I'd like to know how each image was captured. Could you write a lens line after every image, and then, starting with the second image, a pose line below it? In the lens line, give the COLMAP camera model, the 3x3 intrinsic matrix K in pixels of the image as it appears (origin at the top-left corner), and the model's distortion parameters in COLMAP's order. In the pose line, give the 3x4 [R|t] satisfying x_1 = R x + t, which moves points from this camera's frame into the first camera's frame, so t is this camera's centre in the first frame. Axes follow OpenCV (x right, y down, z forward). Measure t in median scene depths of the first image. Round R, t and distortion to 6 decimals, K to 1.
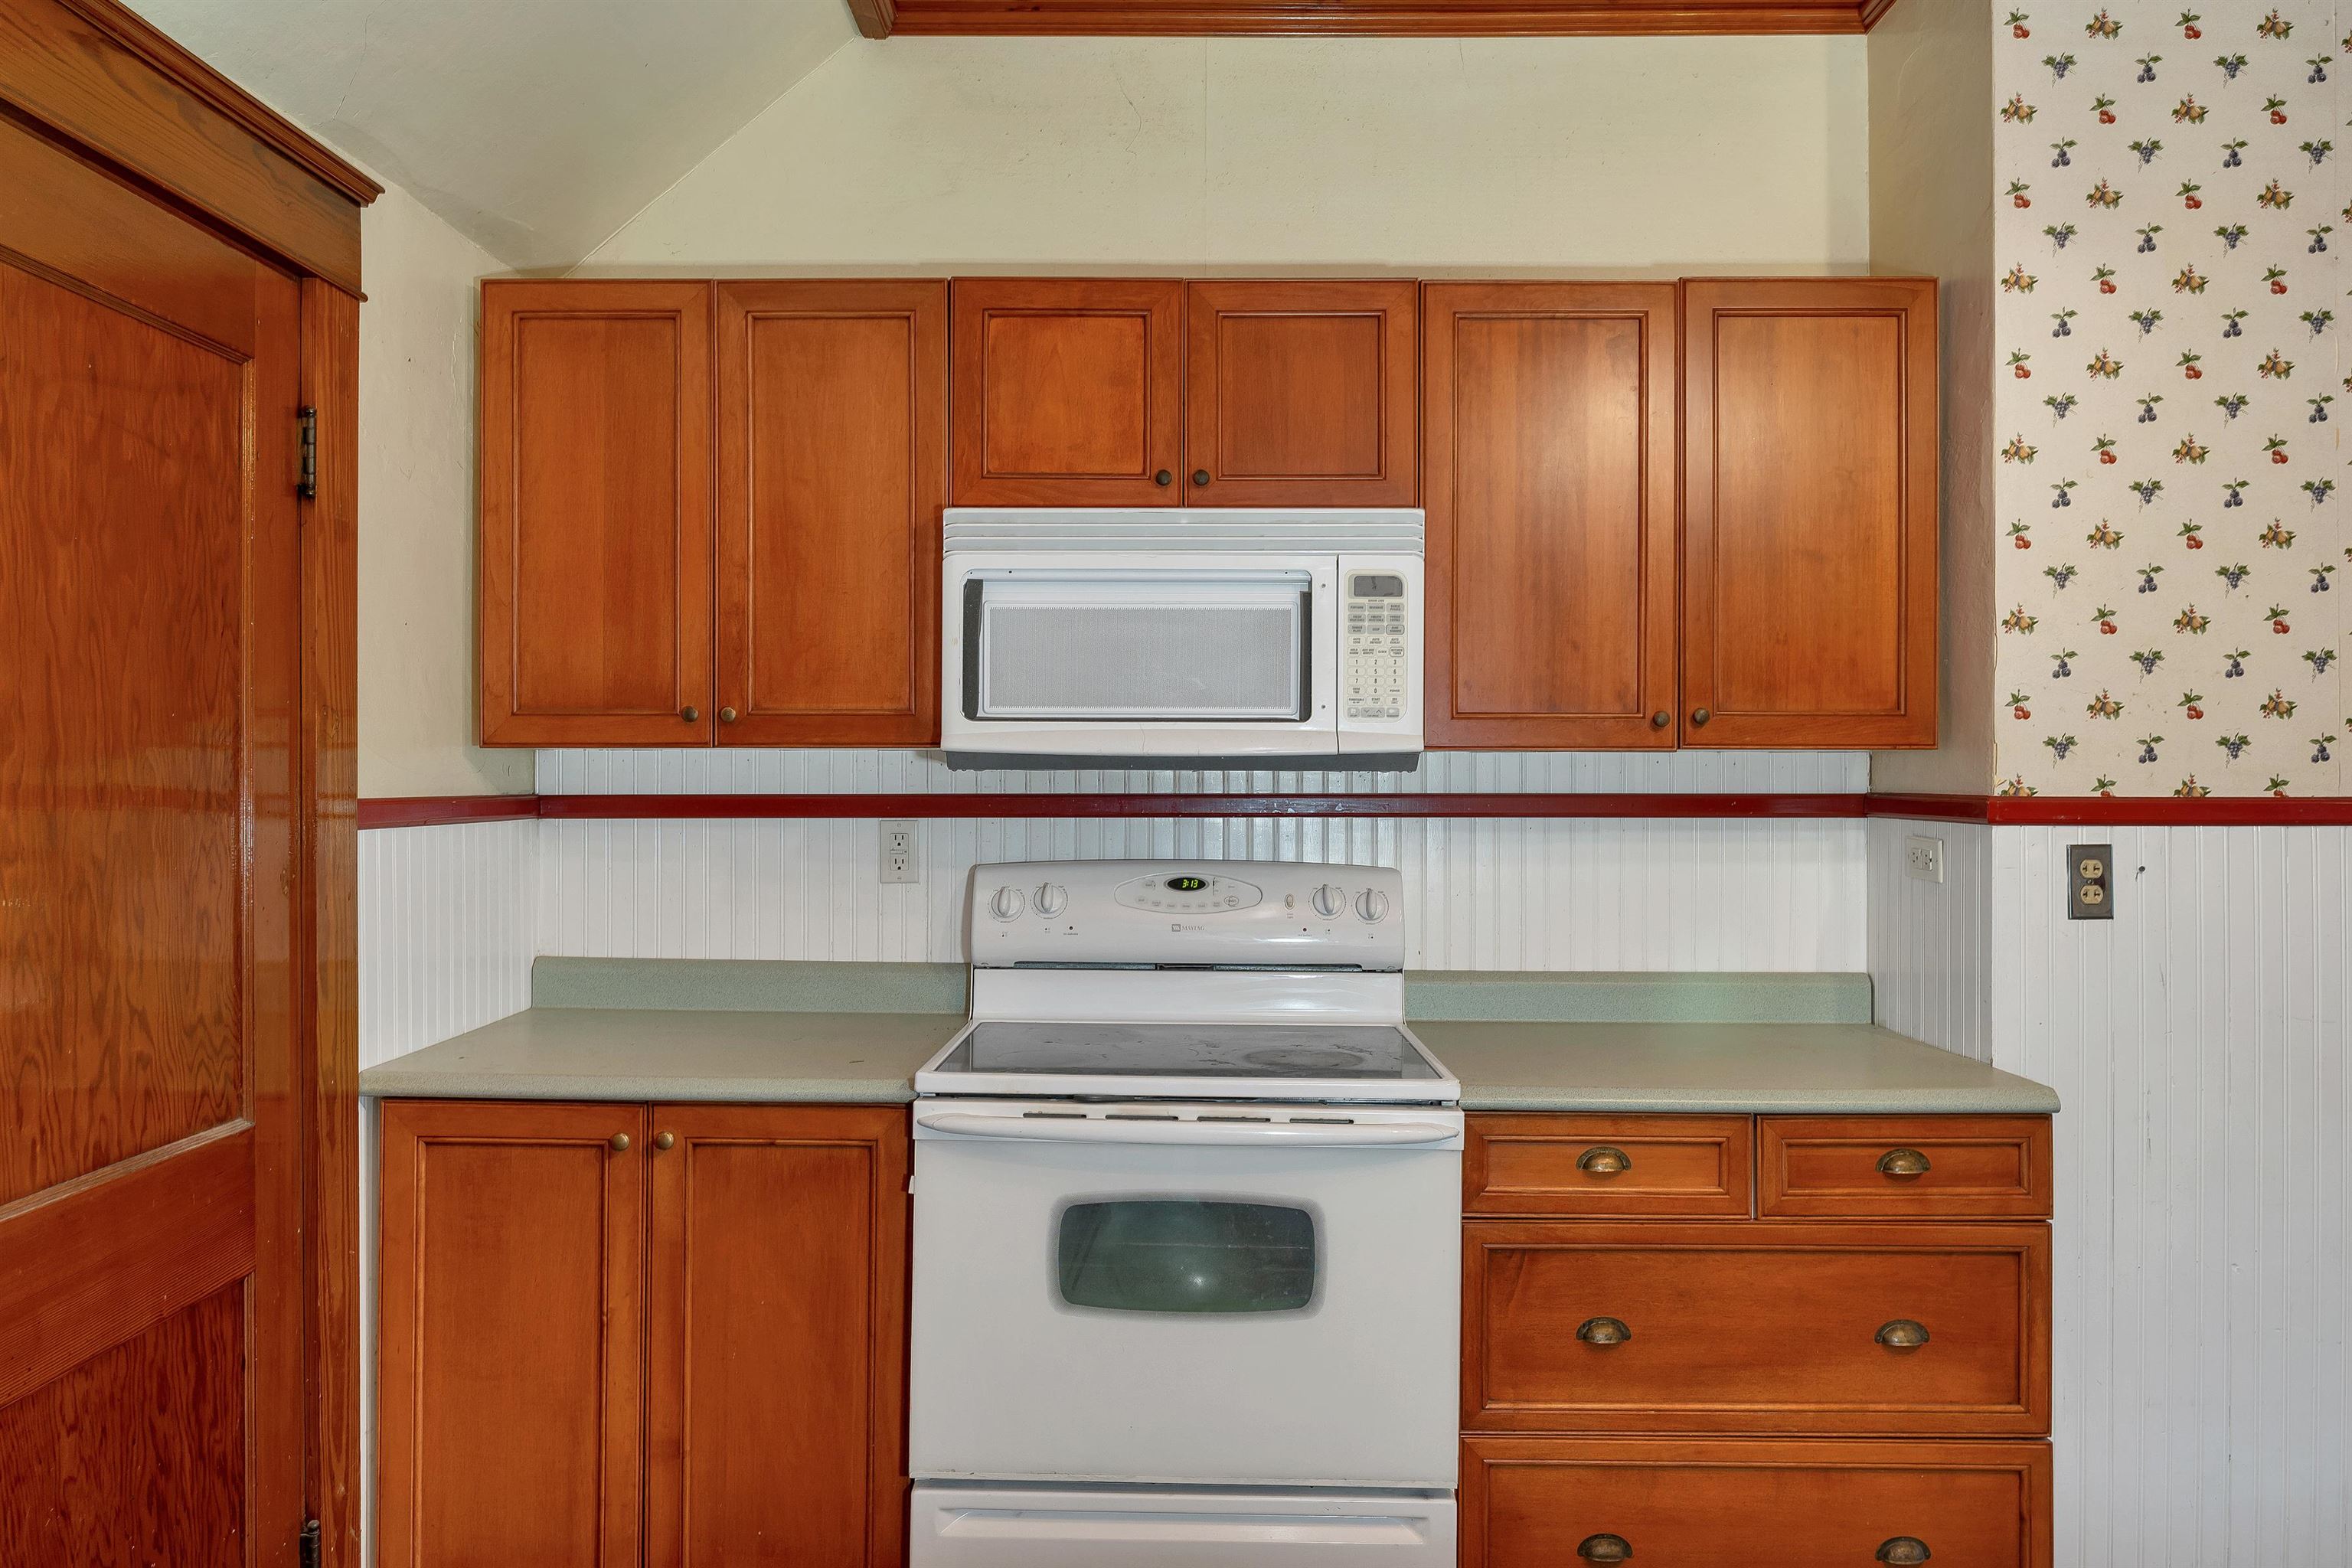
lens RADIAL K [[1584.4, 0, 1176.4], [0, 1584.4, 769.6], [0, 0, 1]] dist [-0.003608, -0.001241]
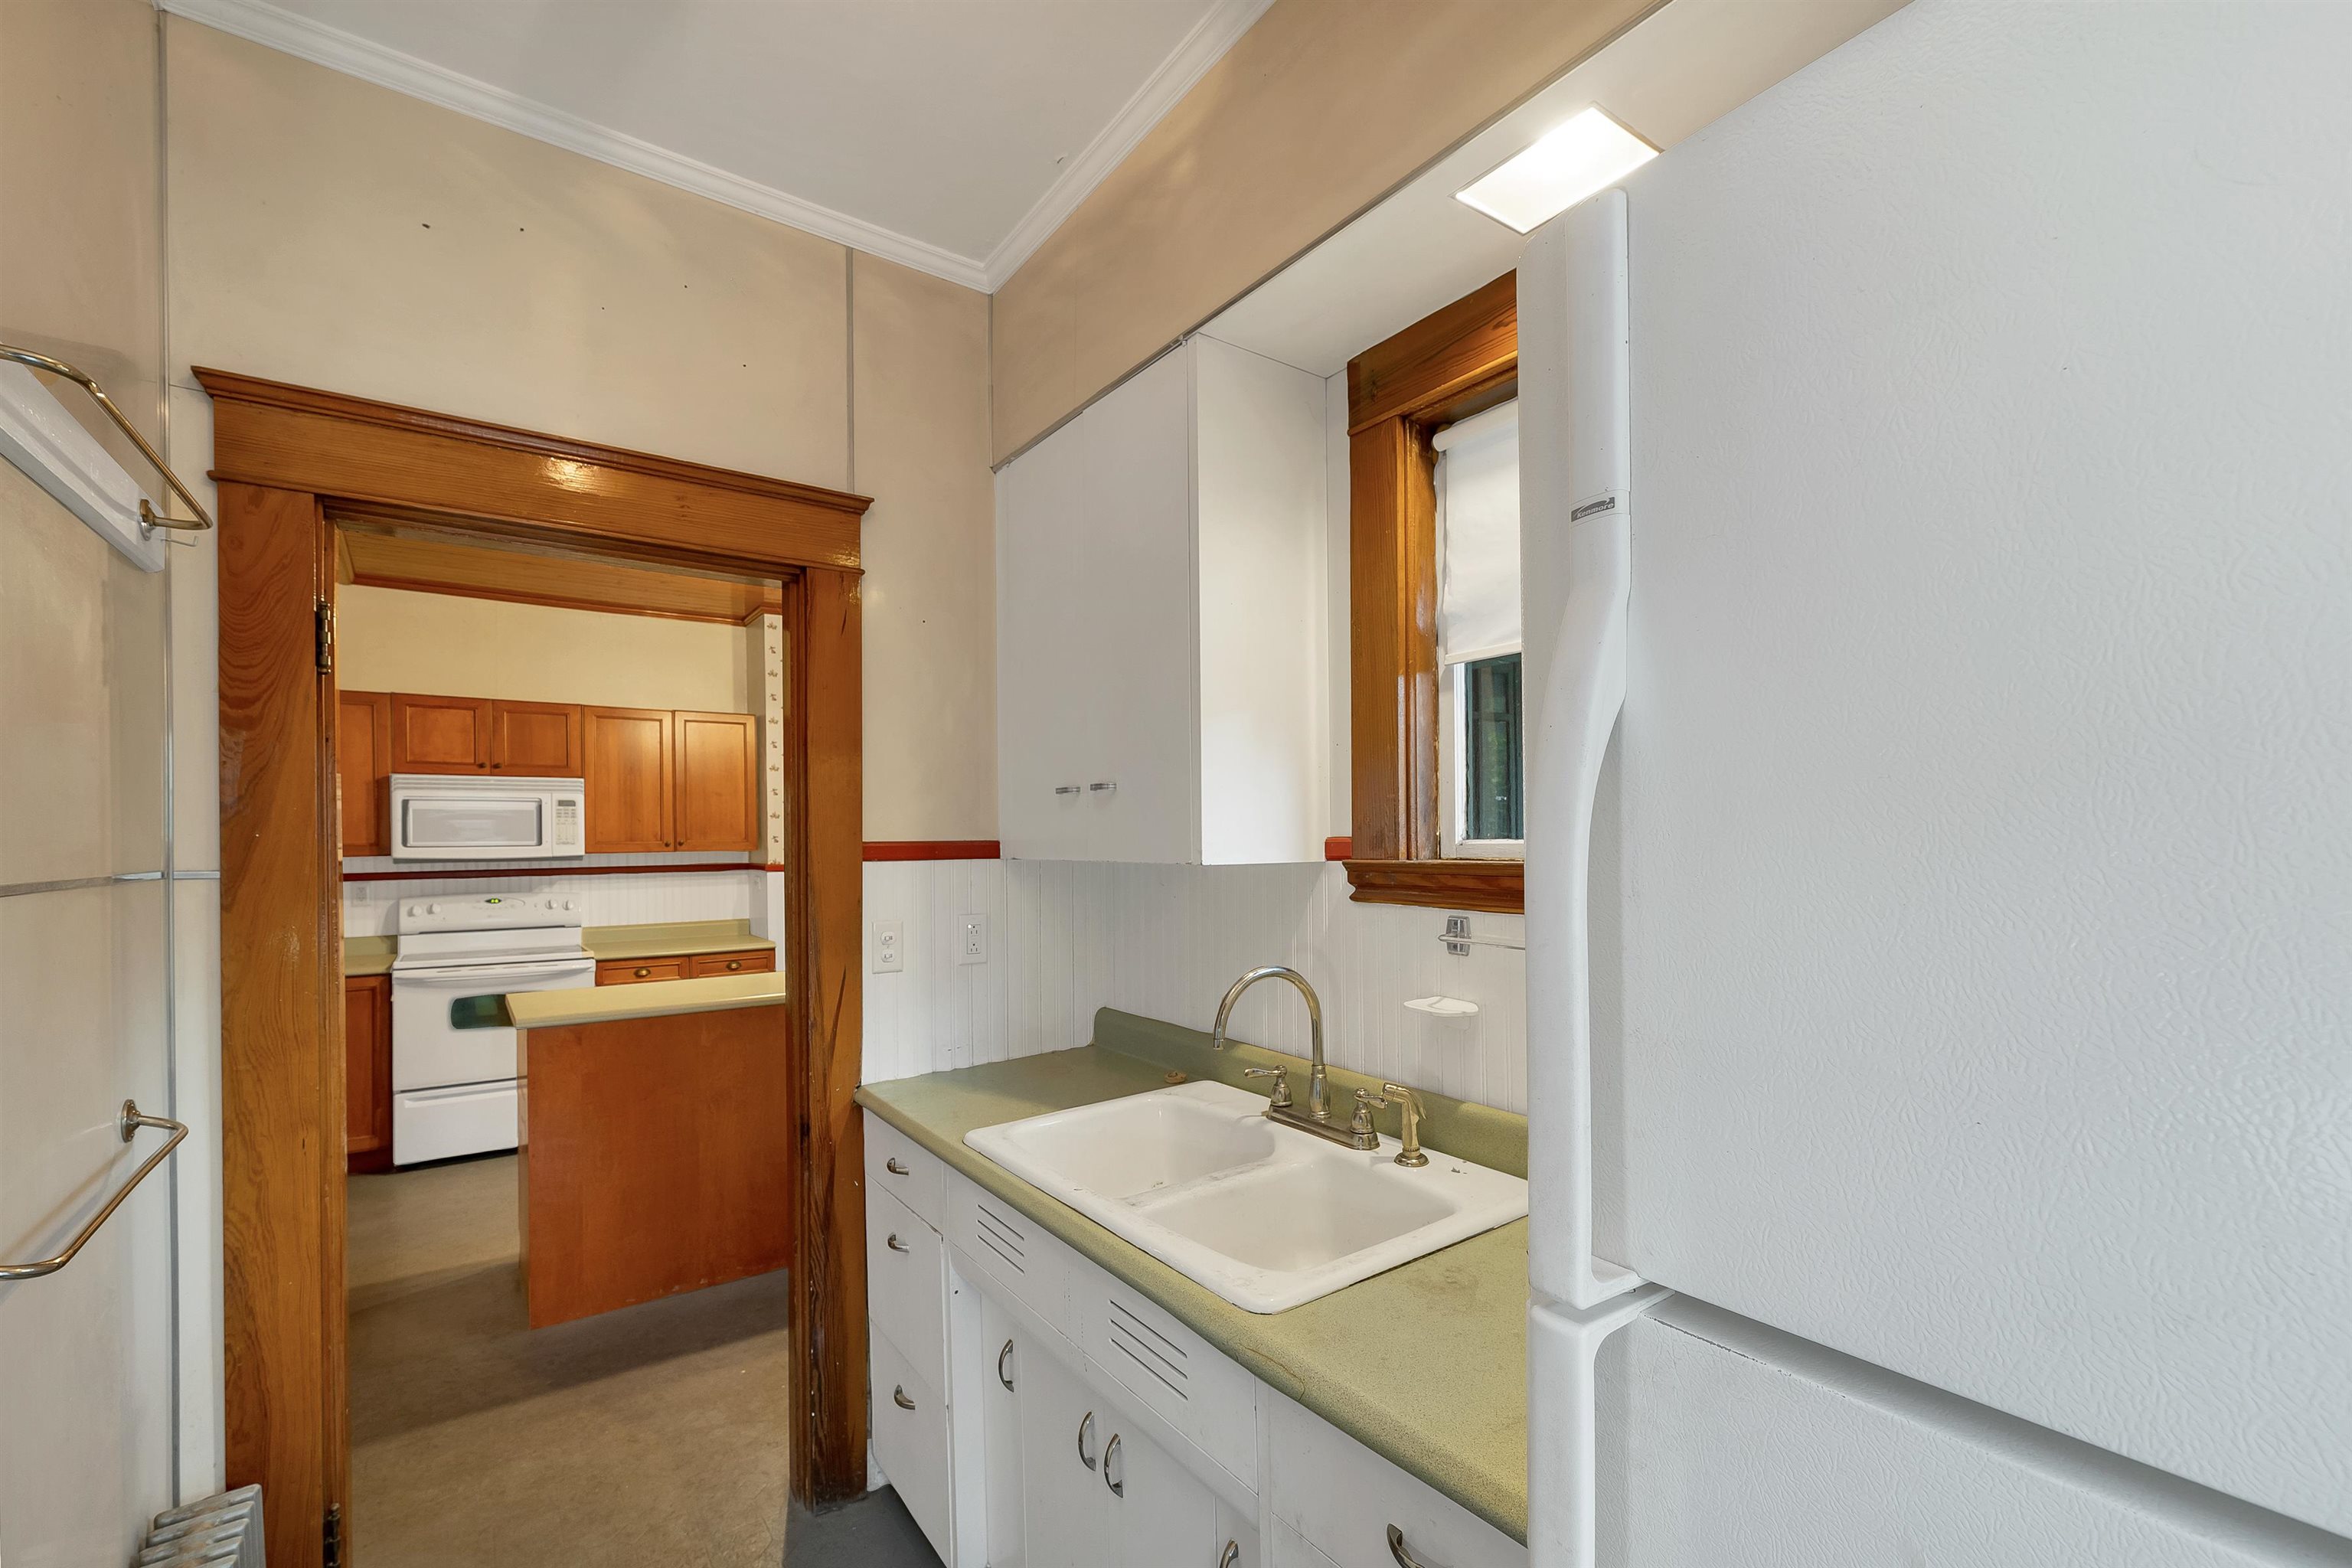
lens RADIAL K [[990.1, 0, 1183.4], [0, 990.1, 836.2], [0, 0, 1]] dist [-0.001486, -0.000192]
pose [[0.797303, -0.010292, 0.603492, -0.087309], [0.010174, 0.999942, 0.003612, -0.045013], [-0.603494, 0.003260, 0.797361, -1.362960]]
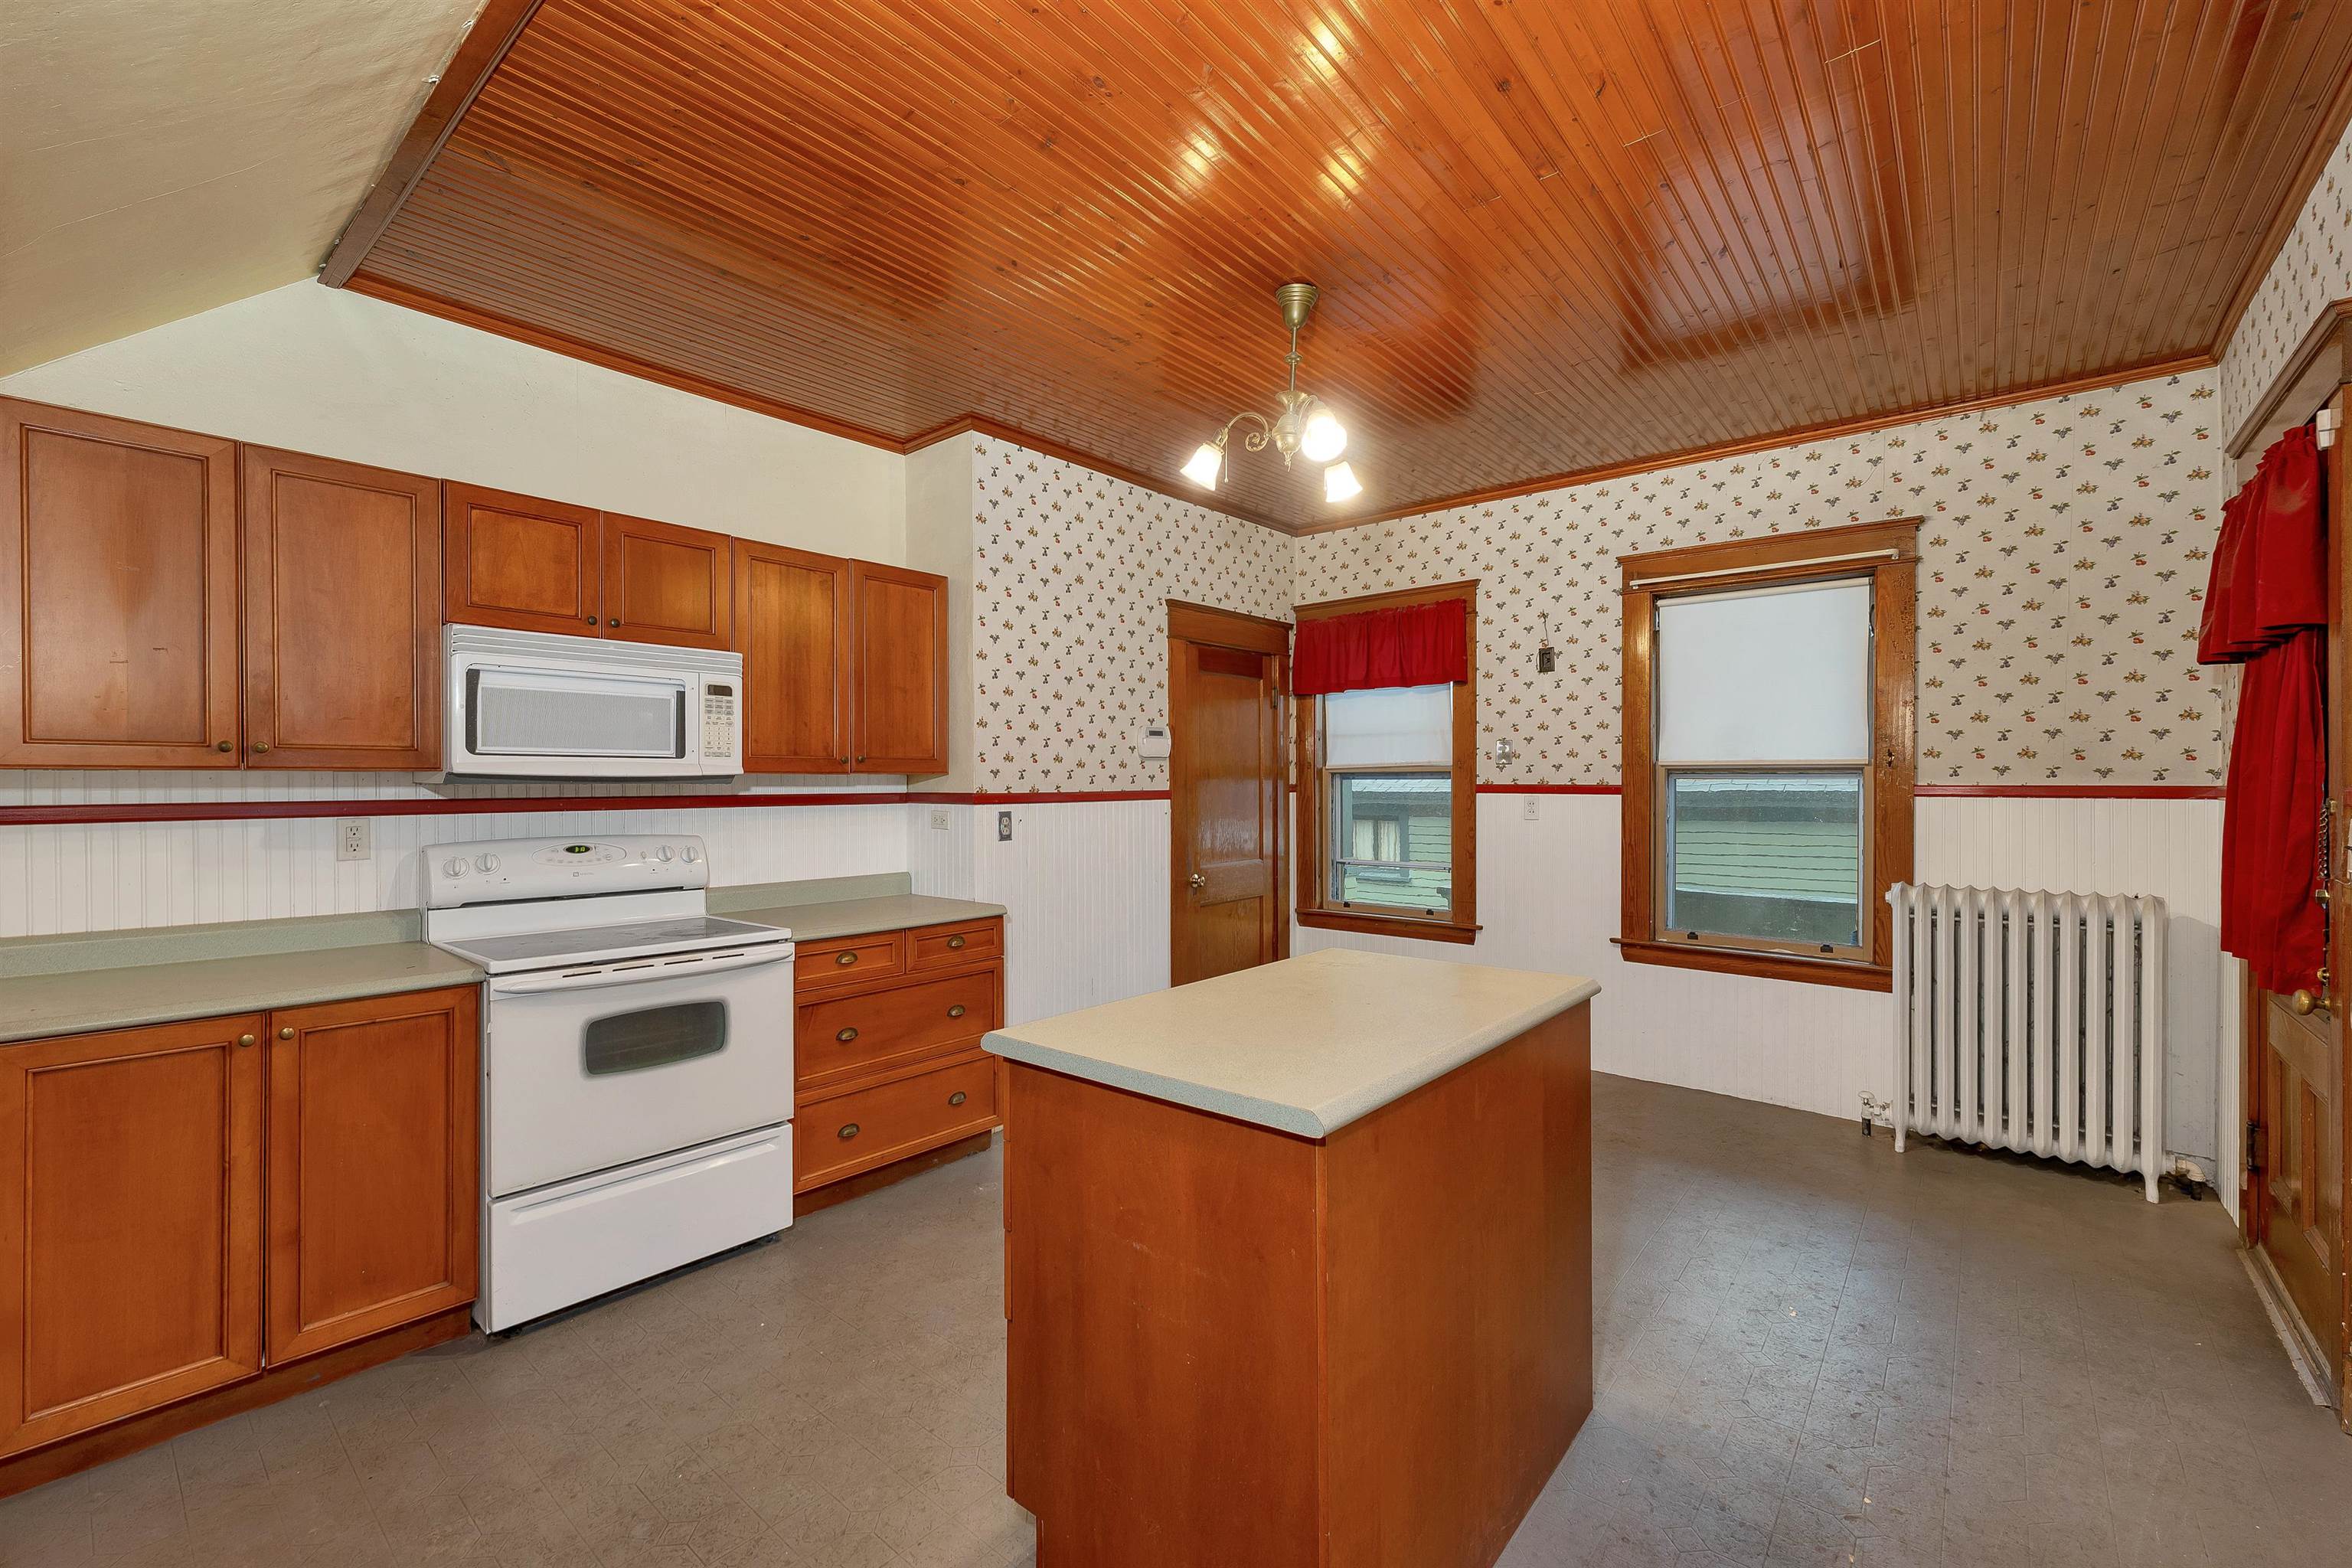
lens RADIAL K [[962.1, 0, 1176.0], [0, 962.1, 784.0], [0, 0, 1]] dist [-0.000560, -0.000024]
pose [[0.639557, -0.004636, 0.768730, -0.440604], [0.001571, 0.999988, 0.004724, -0.004064], [-0.768742, -0.001814, 0.639557, -0.208851]]
